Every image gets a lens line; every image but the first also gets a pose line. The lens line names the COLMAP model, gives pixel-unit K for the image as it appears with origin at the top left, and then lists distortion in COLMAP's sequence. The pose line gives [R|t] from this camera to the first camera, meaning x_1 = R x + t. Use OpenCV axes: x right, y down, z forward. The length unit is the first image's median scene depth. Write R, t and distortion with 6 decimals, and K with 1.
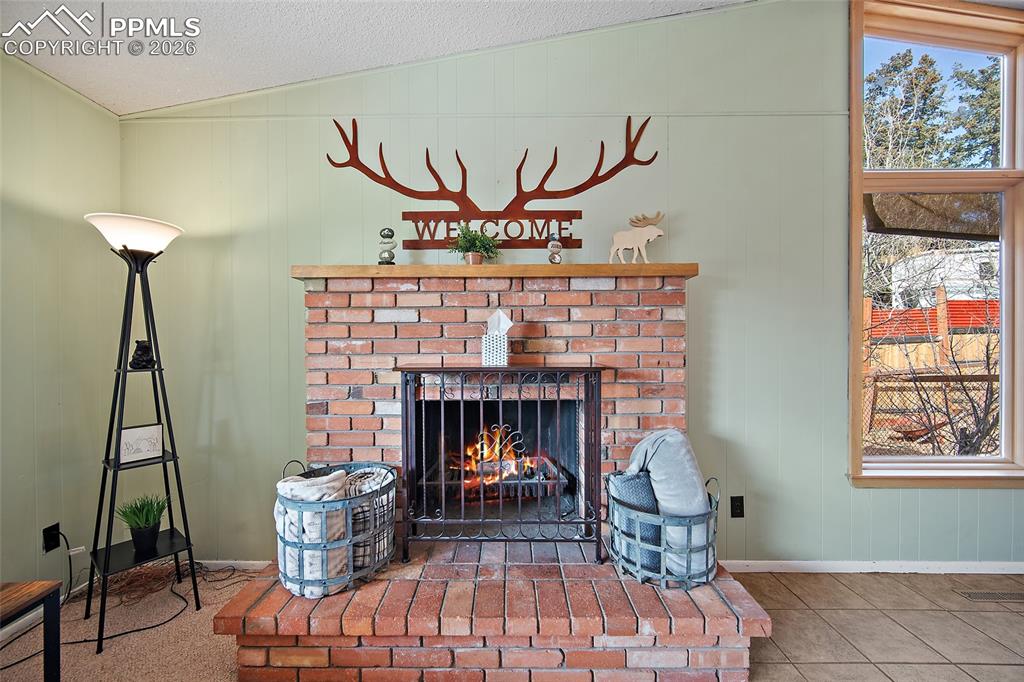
lens RADIAL K [[401.6, 0, 503.6], [0, 401.6, 347.2], [0, 0, 1]] dist [0.001104, -0.000011]
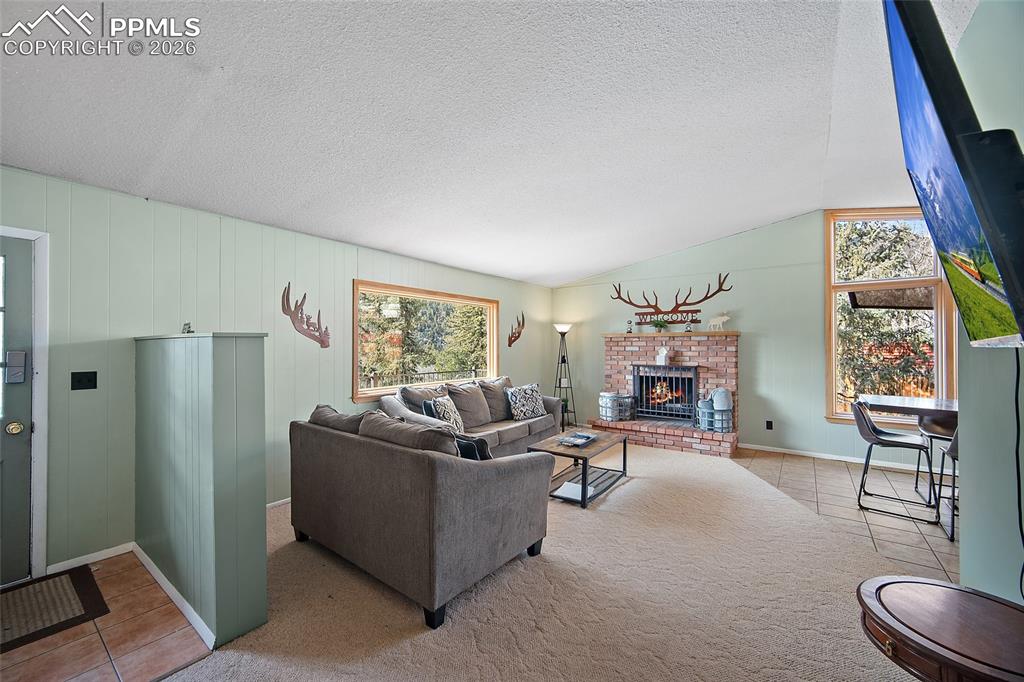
lens RADIAL K [[401.6, 0, 502.7], [0, 401.6, 348.5], [0, 0, 1]] dist [0.001104, -0.000011]
pose [[0.805748, 0.005184, -0.592236, 0.795359], [-0.005529, 0.999984, 0.001231, -0.076684], [0.592233, 0.002283, 0.805764, -2.183415]]
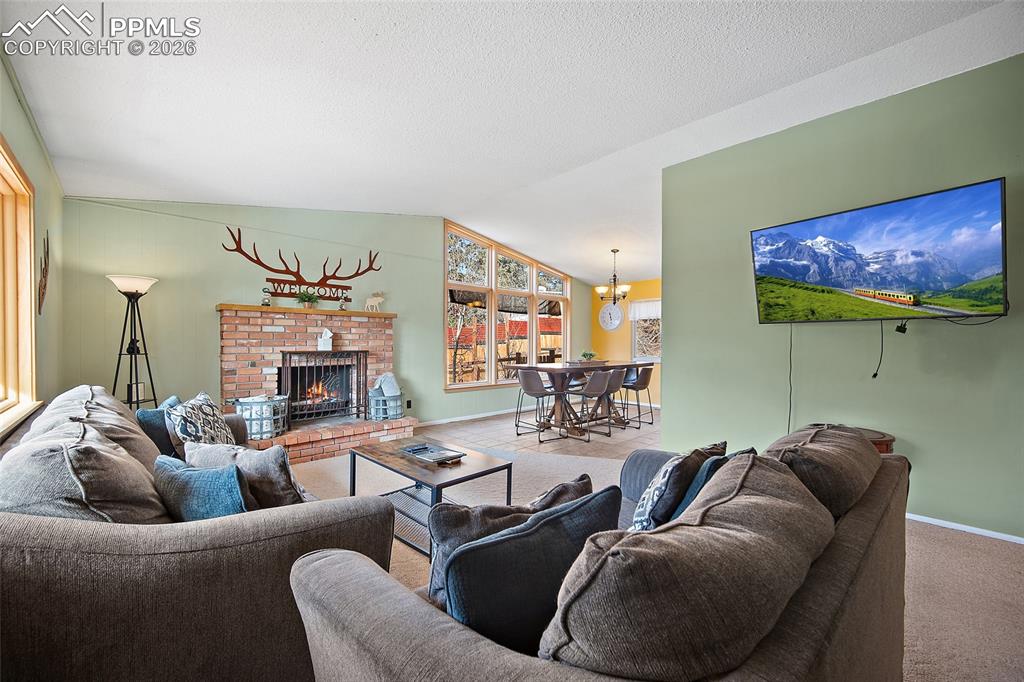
lens RADIAL K [[401.6, 0, 503.8], [0, 401.6, 348.2], [0, 0, 1]] dist [0.001104, -0.000011]
pose [[0.719758, -0.002977, 0.694218, -0.888251], [-0.000514, 0.999988, 0.004822, 0.016695], [-0.694224, -0.003827, 0.719748, -1.474393]]
